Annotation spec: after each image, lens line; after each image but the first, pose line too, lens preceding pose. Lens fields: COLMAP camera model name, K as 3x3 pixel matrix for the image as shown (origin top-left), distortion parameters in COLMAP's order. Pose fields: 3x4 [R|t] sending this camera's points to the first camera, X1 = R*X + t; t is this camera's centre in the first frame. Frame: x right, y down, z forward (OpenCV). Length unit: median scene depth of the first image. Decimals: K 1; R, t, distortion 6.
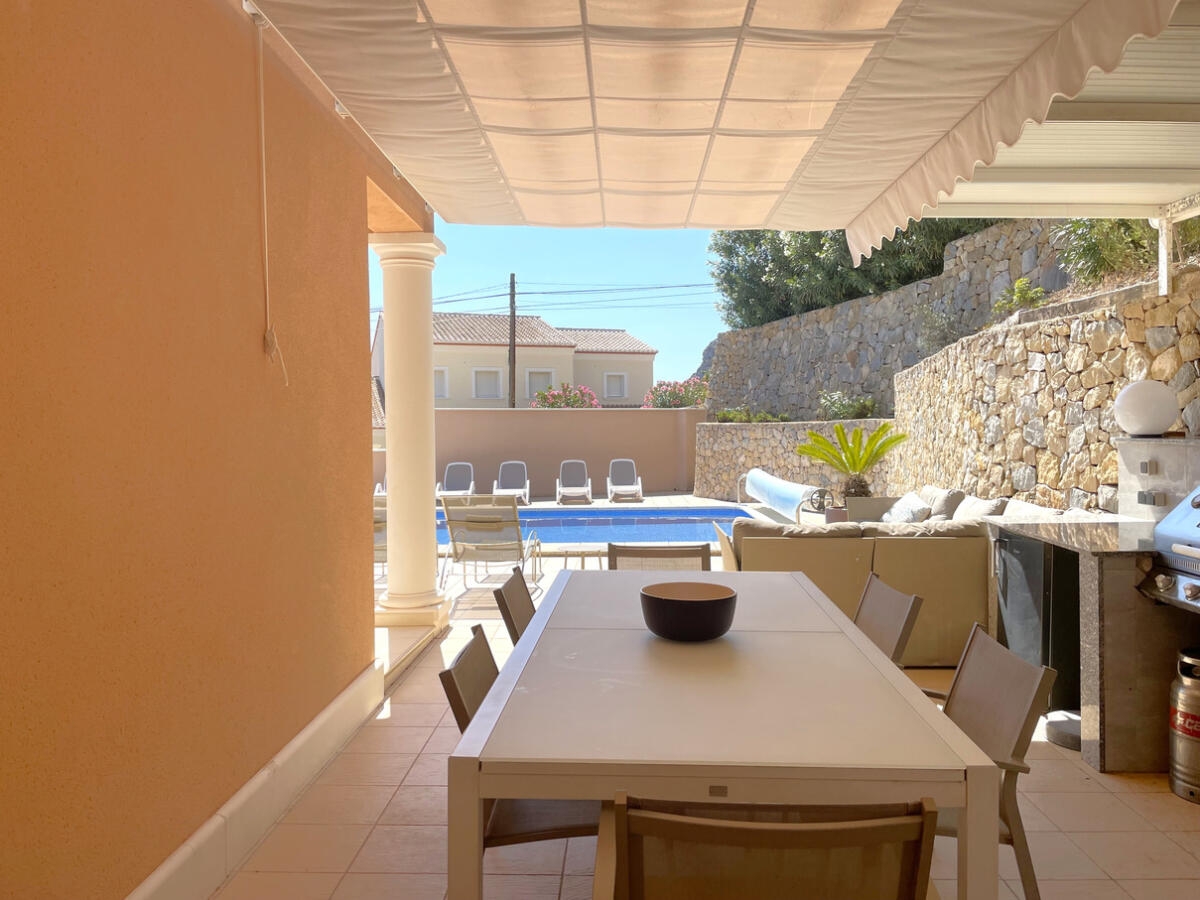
lens RADIAL K [[900.0, 0, 600.0], [0, 900.0, 450.0], [0, 0, 1]] dist [-0.006156, -0.002175]
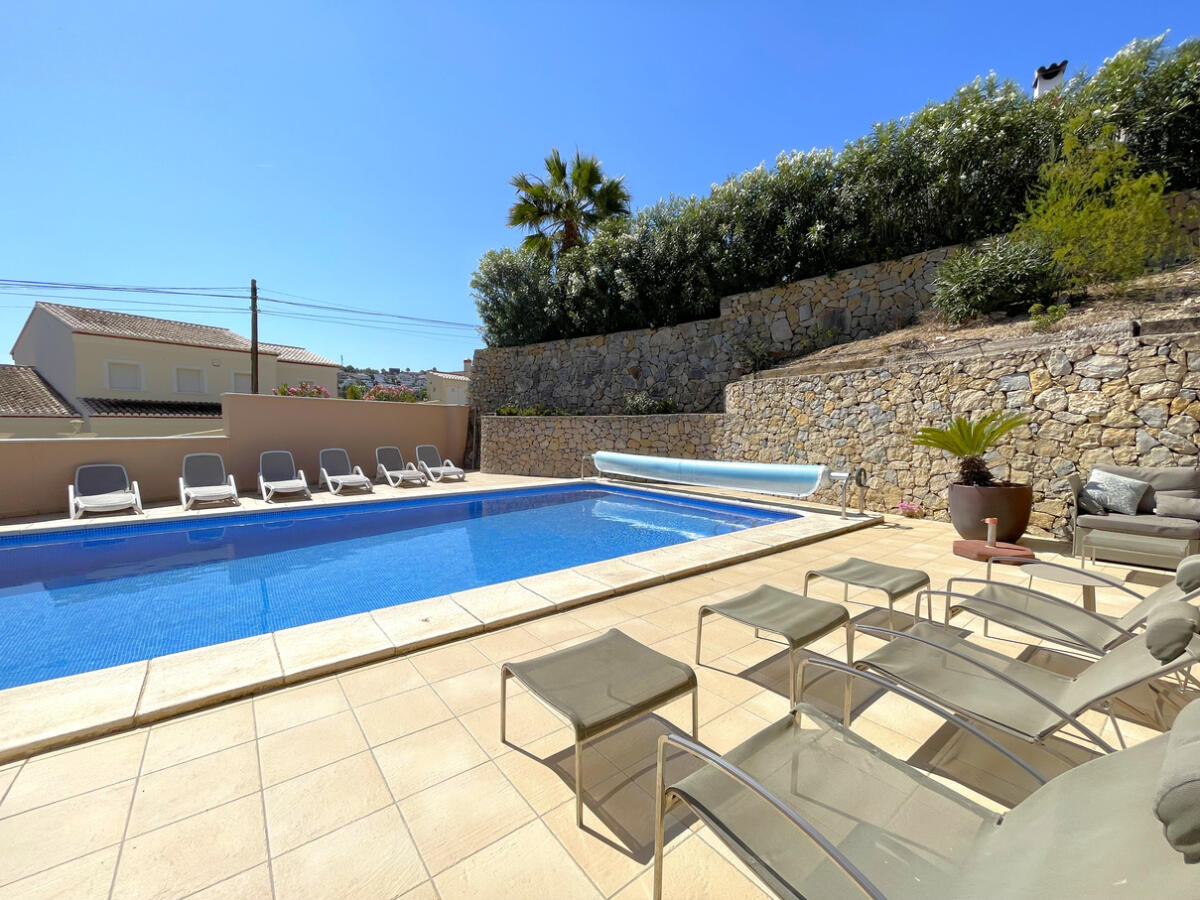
lens RADIAL K [[495.9, 0, 600.0], [0, 495.9, 450.0], [0, 0, 1]] dist [0.000983, -0.000031]
pose [[0.778468, -0.017111, 0.627451, -0.219592], [0.003476, 0.999731, 0.022951, 0.002915], [-0.627675, -0.015685, 0.778318, 0.360541]]
